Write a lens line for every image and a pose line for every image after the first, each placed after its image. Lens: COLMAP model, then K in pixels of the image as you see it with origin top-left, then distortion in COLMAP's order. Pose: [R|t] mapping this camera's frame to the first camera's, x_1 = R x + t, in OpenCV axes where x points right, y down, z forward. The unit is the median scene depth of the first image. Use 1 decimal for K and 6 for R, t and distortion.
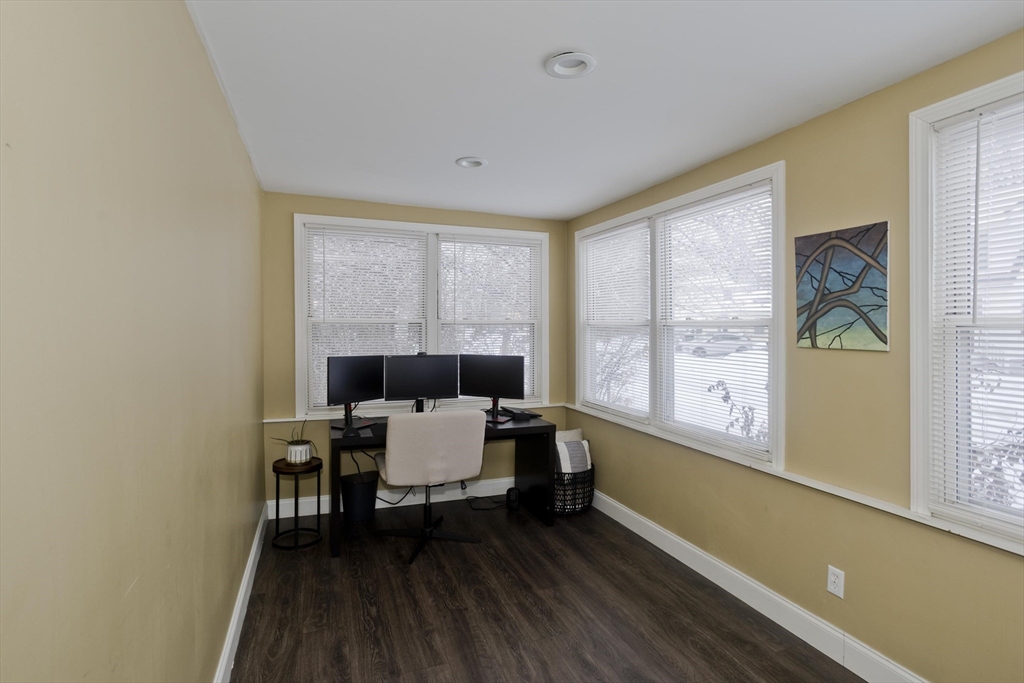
lens RADIAL K [[501.0, 0, 494.8], [0, 501.0, 319.6], [0, 0, 1]] dist [-0.037451, 0.024343]
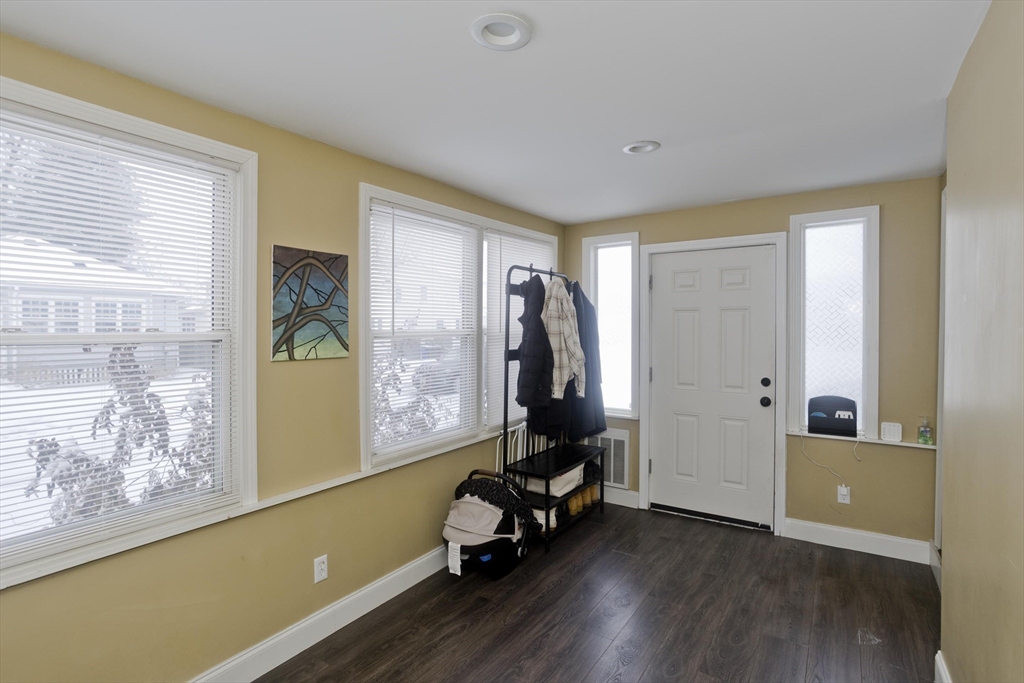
lens RADIAL K [[501.0, 0, 510.7], [0, 501.0, 340.7], [0, 0, 1]] dist [-0.037451, 0.024343]
pose [[-0.585312, 0.000994, 0.810808, -0.448022], [0.011101, 0.999915, 0.006788, 0.015657], [-0.810732, 0.012974, -0.585273, 1.266178]]
